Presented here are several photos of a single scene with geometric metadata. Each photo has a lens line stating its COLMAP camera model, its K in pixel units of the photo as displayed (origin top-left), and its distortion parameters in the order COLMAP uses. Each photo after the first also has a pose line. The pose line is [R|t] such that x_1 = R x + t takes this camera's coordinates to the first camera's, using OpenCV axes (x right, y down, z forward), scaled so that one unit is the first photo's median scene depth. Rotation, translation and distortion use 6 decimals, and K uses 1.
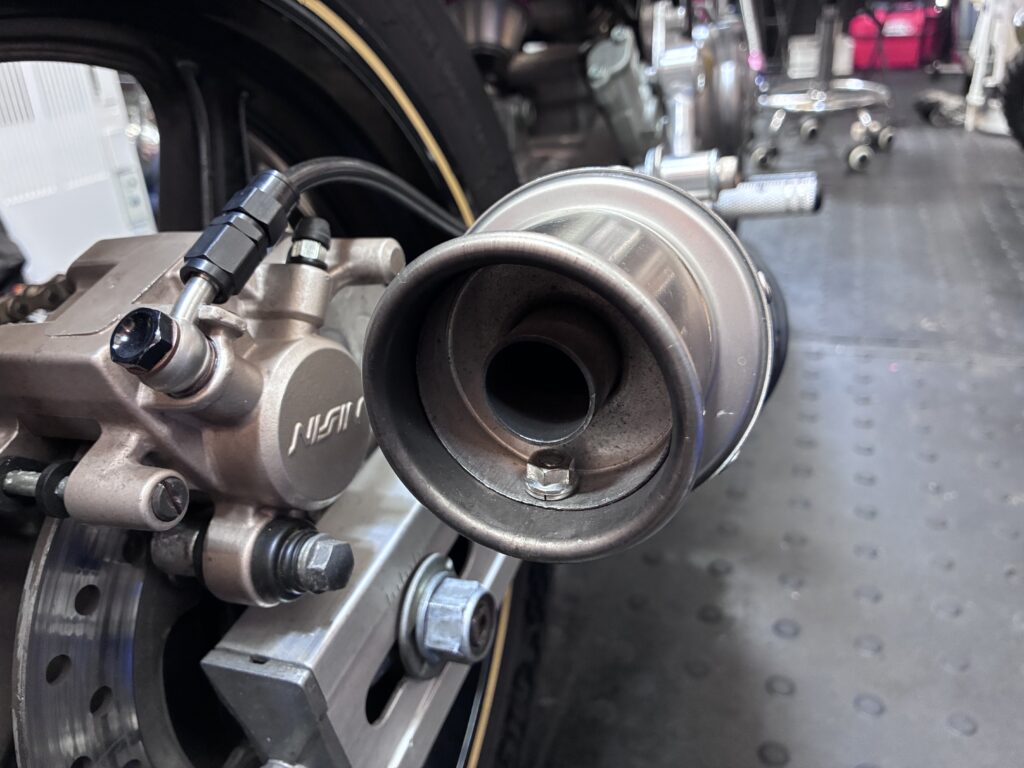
lens RADIAL K [[797.9, 0, 517.1], [0, 797.9, 397.6], [0, 0, 1]] dist [0.014073, -0.057906]
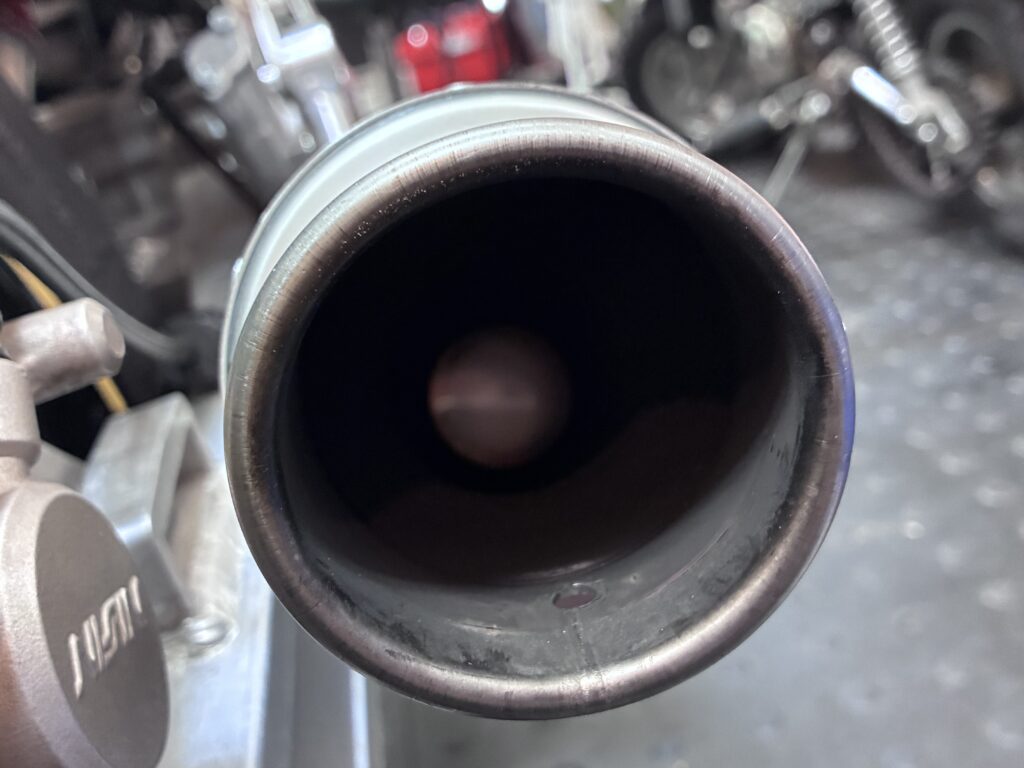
lens RADIAL K [[1188.2, 0, 522.4], [0, 1188.2, 379.3], [0, 0, 1]] dist [-0.010801, 0.000000]
pose [[0.872306, -0.282028, 0.399428, -0.137683], [0.356401, 0.926000, -0.124509, 0.038243], [-0.334755, 0.250967, 0.908270, 0.086623]]
